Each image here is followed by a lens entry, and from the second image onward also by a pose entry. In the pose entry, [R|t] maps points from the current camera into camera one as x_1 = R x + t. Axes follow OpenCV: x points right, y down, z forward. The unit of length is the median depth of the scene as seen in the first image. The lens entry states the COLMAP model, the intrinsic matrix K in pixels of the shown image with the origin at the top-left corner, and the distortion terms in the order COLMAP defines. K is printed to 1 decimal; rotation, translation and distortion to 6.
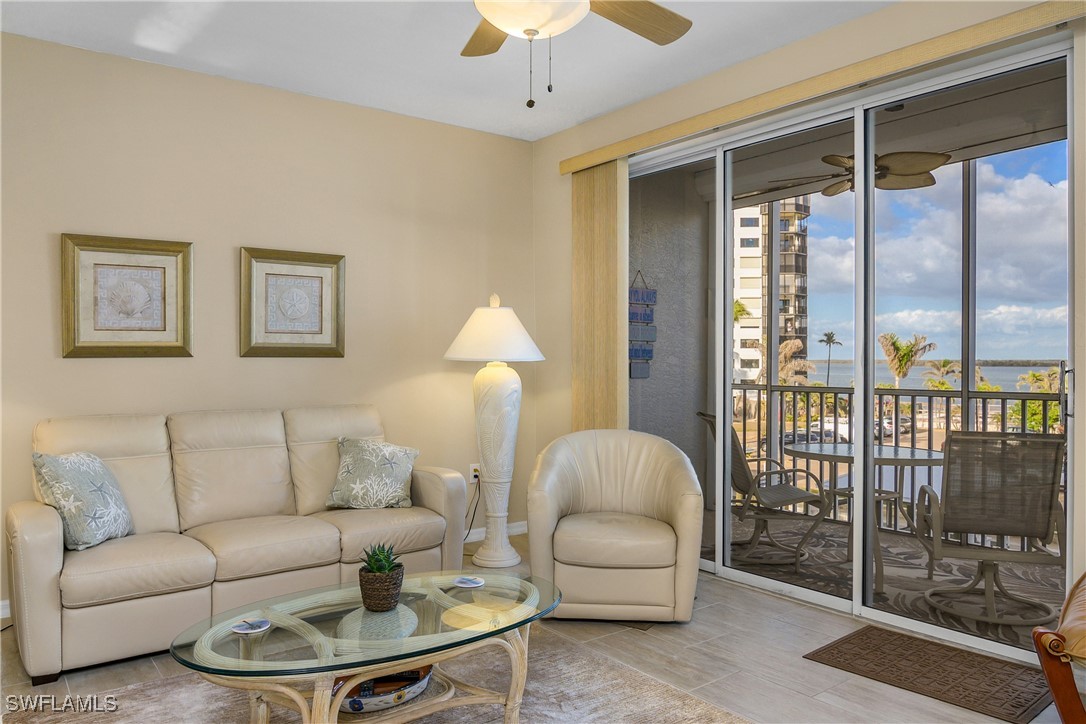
lens RADIAL K [[768.4, 0, 543.0], [0, 768.4, 362.0], [0, 0, 1]] dist [-0.024220, -0.001224]
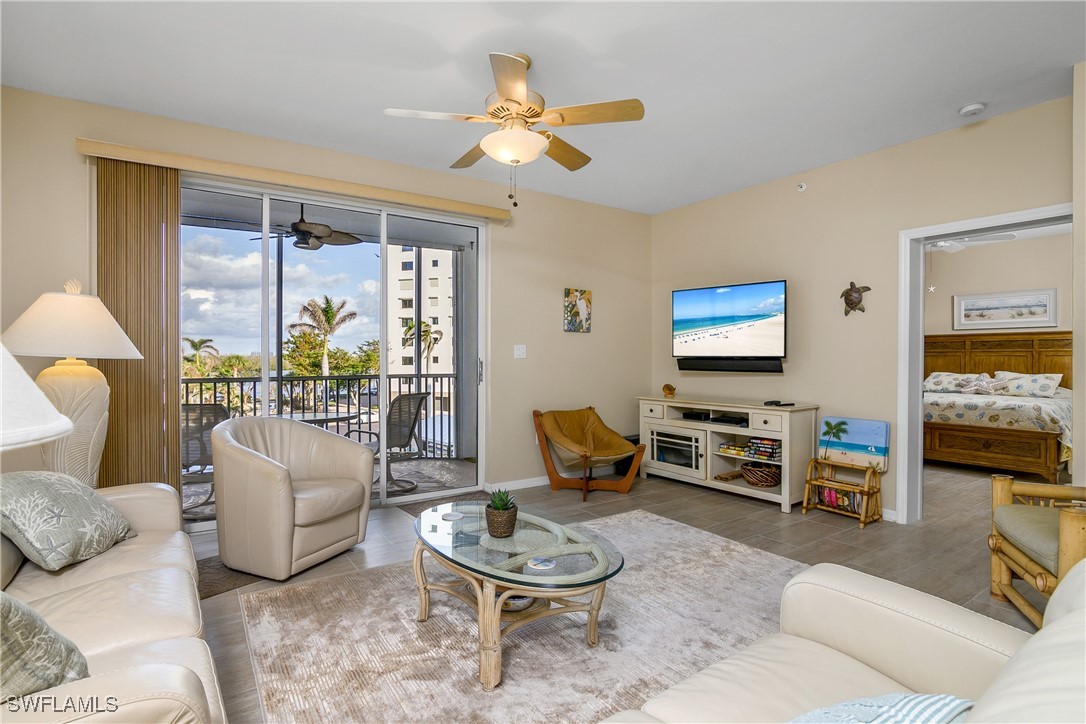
lens RADIAL K [[545.2, 0, 543.0], [0, 545.2, 362.0], [0, 0, 1]] dist [-0.015760, -0.000266]
pose [[0.047817, -0.006218, 0.998837, -0.718751], [0.001721, 0.999980, 0.006143, 0.000668], [-0.998855, 0.001425, 0.047827, 0.518359]]
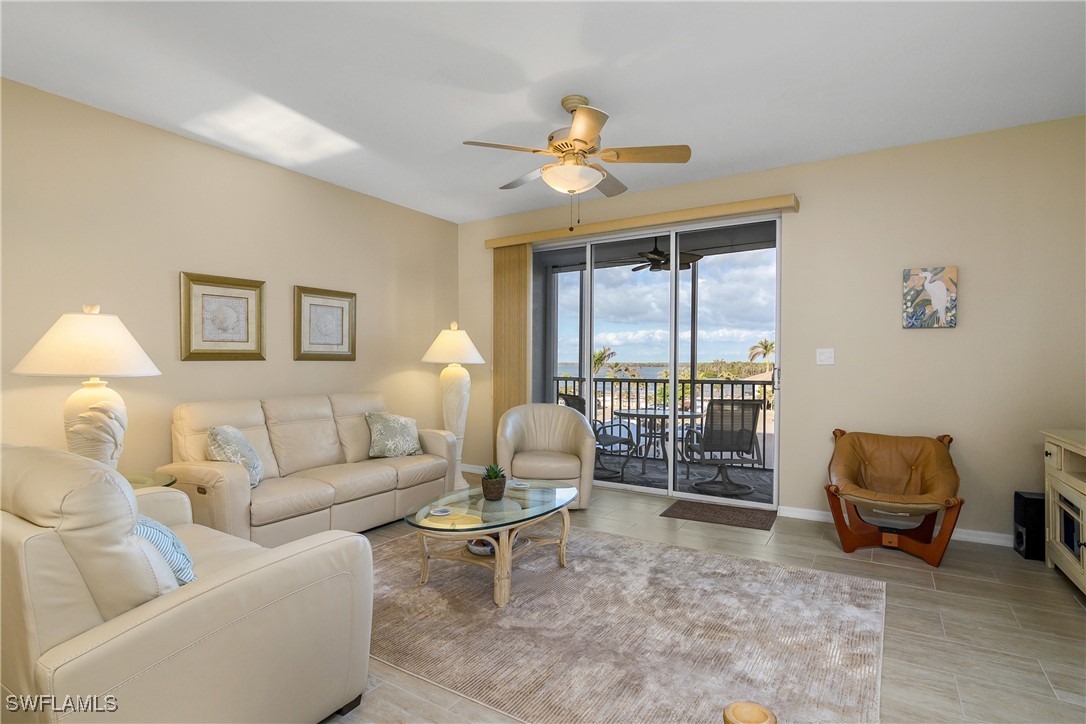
lens RADIAL K [[545.2, 0, 543.0], [0, 545.2, 362.0], [0, 0, 1]] dist [-0.015760, -0.000266]
pose [[0.936743, 0.003189, 0.350003, -0.330636], [-0.002259, 0.999993, -0.003064, -0.001196], [-0.350010, 0.002079, 0.936744, -0.153043]]
